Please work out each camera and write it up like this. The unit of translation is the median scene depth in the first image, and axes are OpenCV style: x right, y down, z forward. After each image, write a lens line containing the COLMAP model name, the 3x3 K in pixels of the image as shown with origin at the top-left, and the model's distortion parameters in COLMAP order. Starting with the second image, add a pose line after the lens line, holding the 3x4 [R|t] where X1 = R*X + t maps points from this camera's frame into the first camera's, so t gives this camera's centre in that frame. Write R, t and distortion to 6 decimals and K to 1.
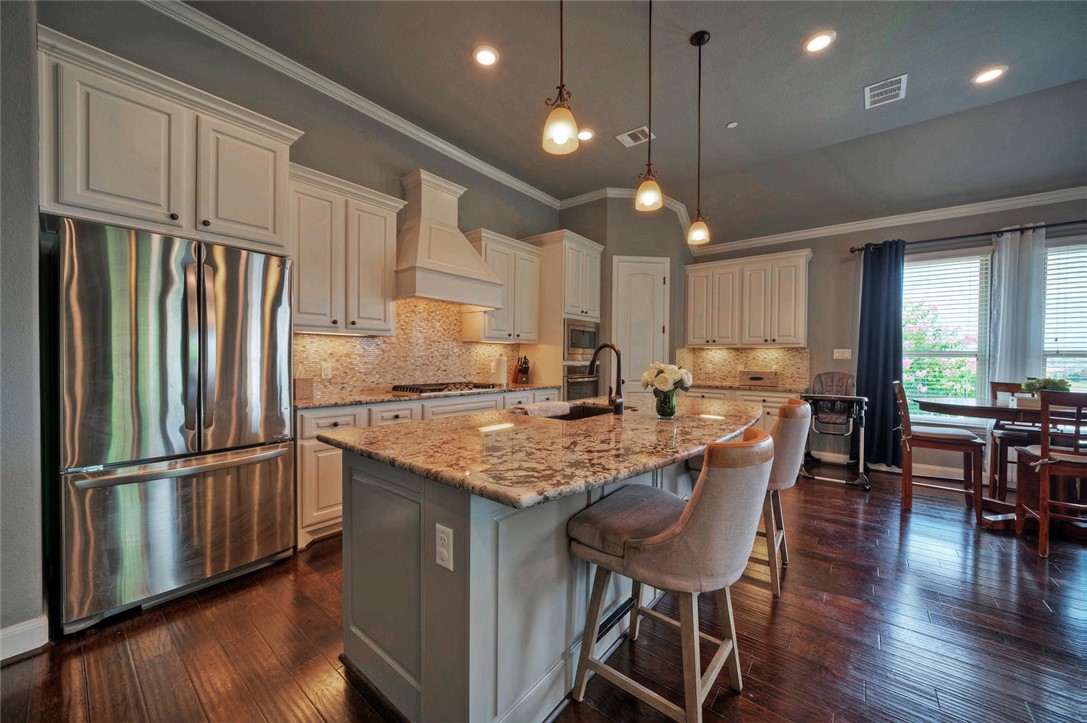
lens RADIAL K [[404.6, 0, 542.7], [0, 404.6, 366.0], [0, 0, 1]] dist [-0.008641, 0.000771]
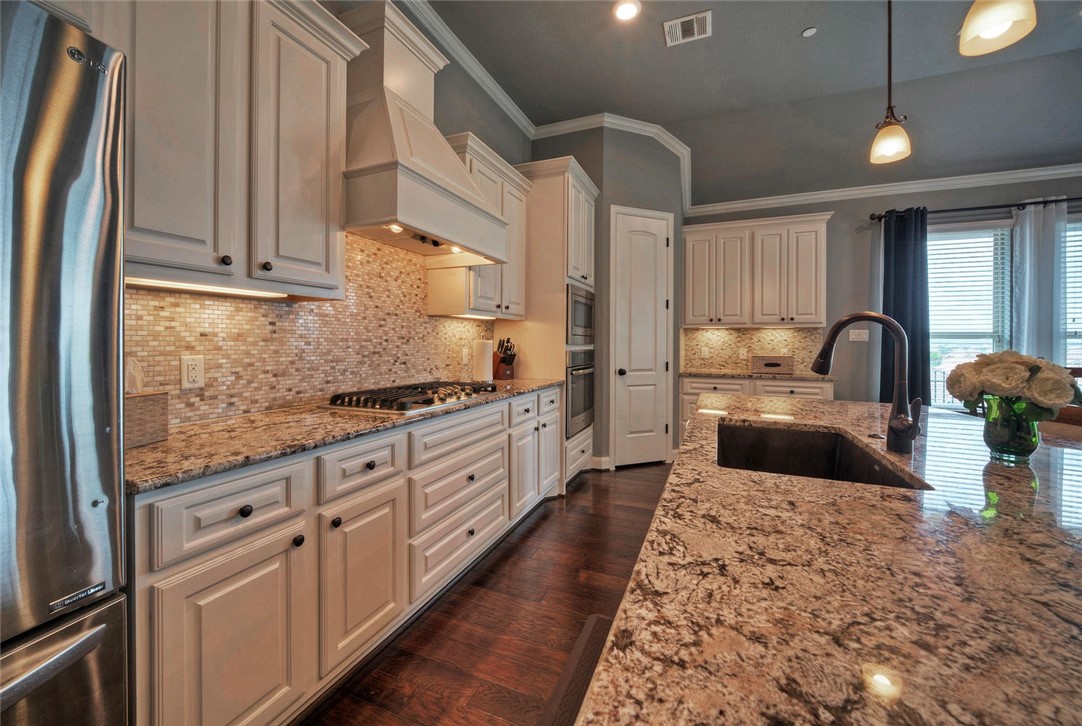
lens RADIAL K [[432.3, 0, 529.1], [0, 432.3, 342.1], [0, 0, 1]] dist [-0.006245, 0.000571]
pose [[0.965988, -0.004285, 0.258550, -0.226152], [0.008414, 0.999854, -0.014866, -0.008166], [-0.258449, 0.016536, 0.965883, 0.331614]]
